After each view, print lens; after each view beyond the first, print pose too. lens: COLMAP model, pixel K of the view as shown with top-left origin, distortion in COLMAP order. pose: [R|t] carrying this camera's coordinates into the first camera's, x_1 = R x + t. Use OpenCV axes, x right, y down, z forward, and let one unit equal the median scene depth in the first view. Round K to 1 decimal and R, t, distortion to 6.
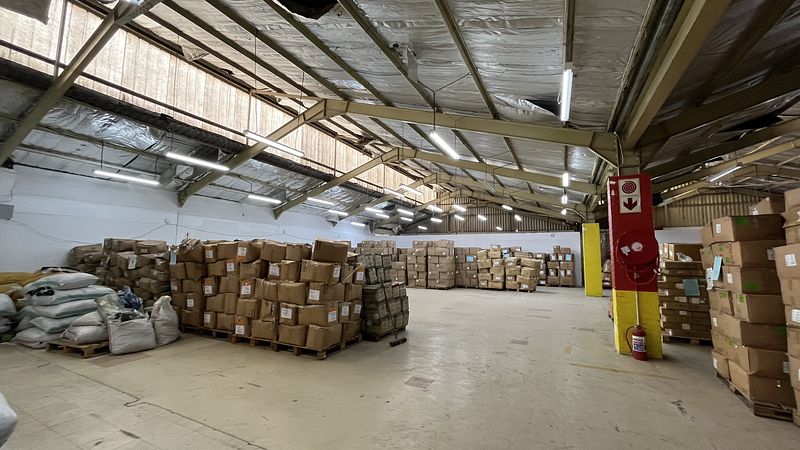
lens RADIAL K [[325.5, 0, 400.0], [0, 325.5, 225.0], [0, 0, 1]] dist [-0.000424, 0.000377]
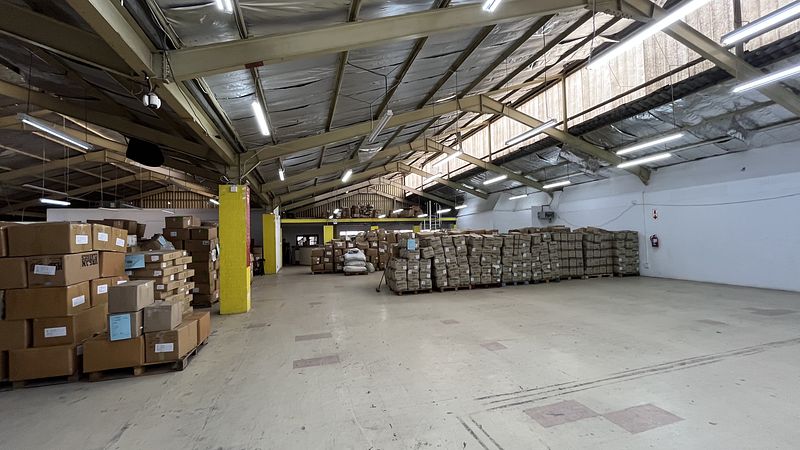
lens RADIAL K [[325.5, 0, 400.0], [0, 325.5, 225.0], [0, 0, 1]] dist [-0.000424, 0.000377]
pose [[-0.730847, -0.000508, -0.682541, 0.564544], [0.100940, 0.988923, -0.108820, 0.100856], [0.675036, -0.148426, -0.722700, 1.252838]]
